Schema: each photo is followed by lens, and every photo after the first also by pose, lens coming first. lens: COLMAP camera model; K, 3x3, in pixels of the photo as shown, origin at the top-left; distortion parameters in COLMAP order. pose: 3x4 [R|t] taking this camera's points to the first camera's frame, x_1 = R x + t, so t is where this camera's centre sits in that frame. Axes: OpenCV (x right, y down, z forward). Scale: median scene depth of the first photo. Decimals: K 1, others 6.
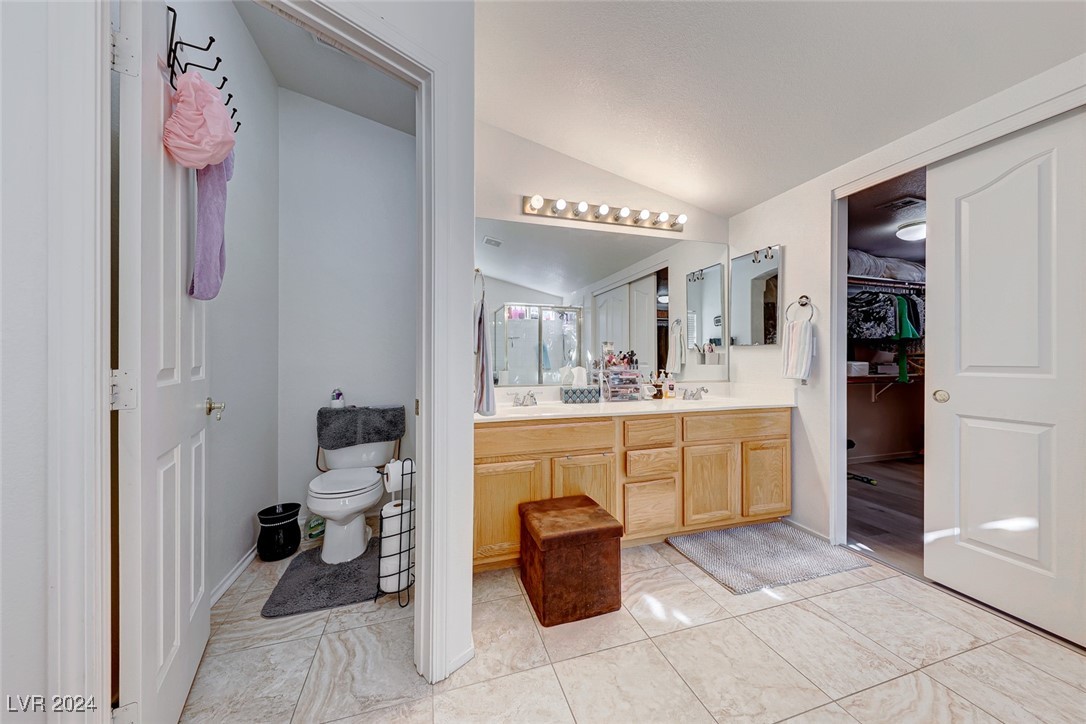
lens RADIAL K [[375.1, 0, 543.2], [0, 375.1, 355.0], [0, 0, 1]] dist [0.006156, -0.001886]
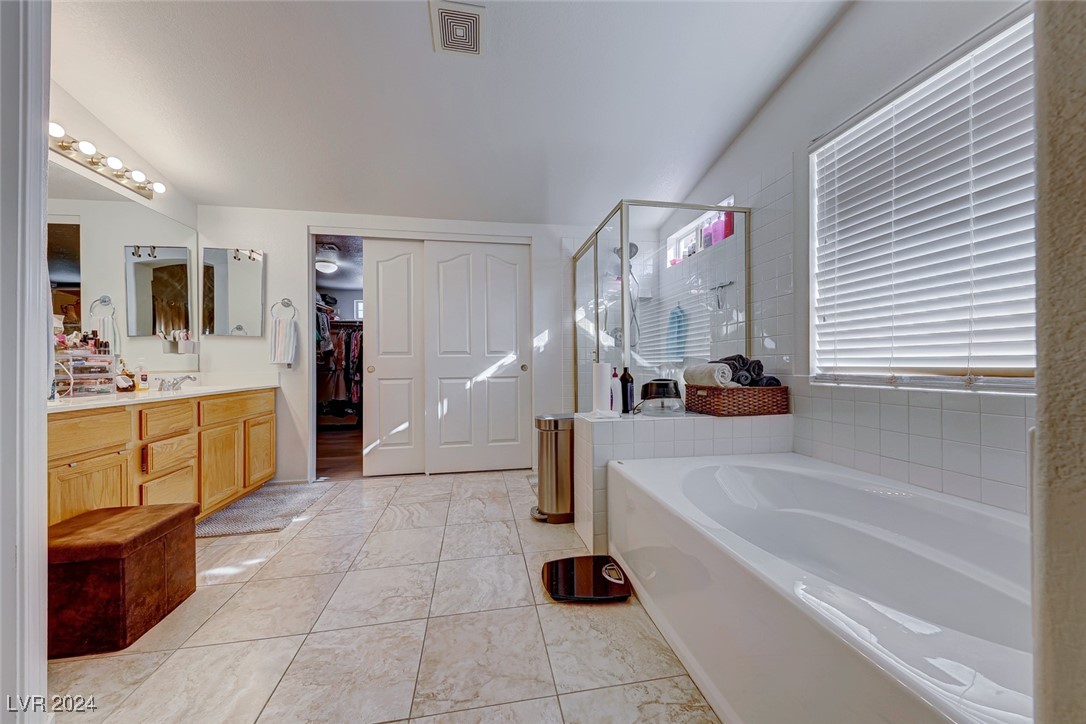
lens RADIAL K [[375.1, 0, 552.0], [0, 375.1, 364.0], [0, 0, 1]] dist [0.006156, -0.001886]
pose [[0.097199, -0.004020, 0.995257, -0.536438], [0.003731, 0.999986, 0.003675, 0.068544], [-0.995258, 0.003356, 0.097212, -0.017530]]
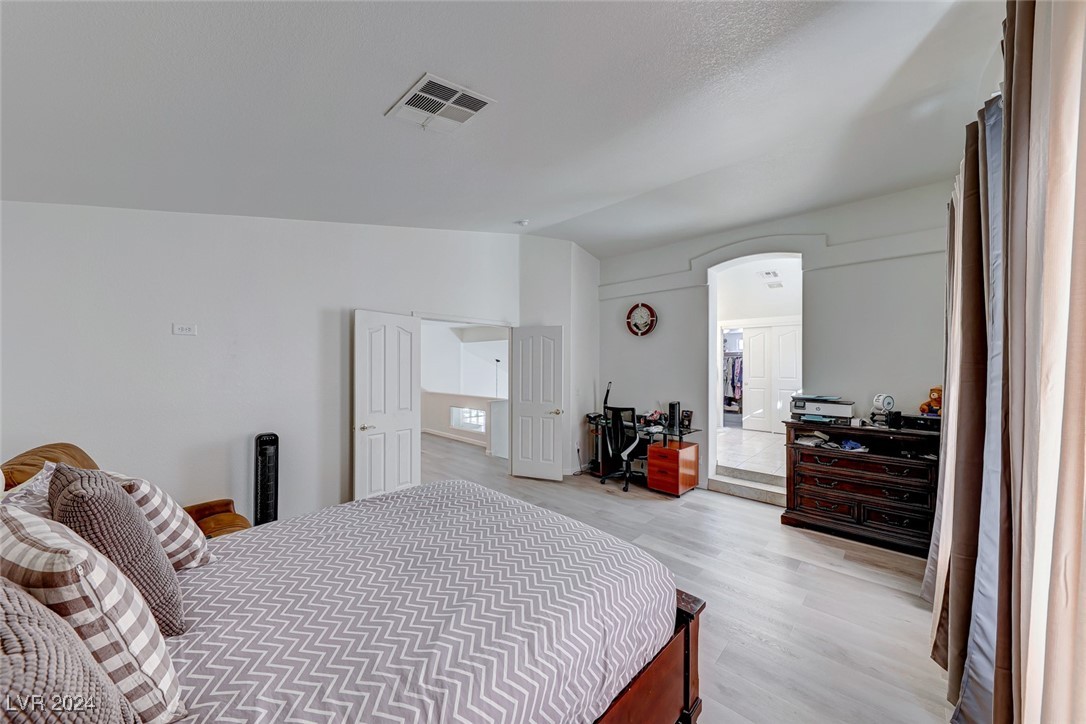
lens RADIAL K [[375.1, 0, 540.3], [0, 375.1, 362.8], [0, 0, 1]] dist [0.006156, -0.001886]
pose [[0.870563, -0.005497, 0.492026, -2.269629], [0.002912, 0.999978, 0.006020, -0.115876], [-0.492048, -0.003808, 0.870560, -1.110029]]
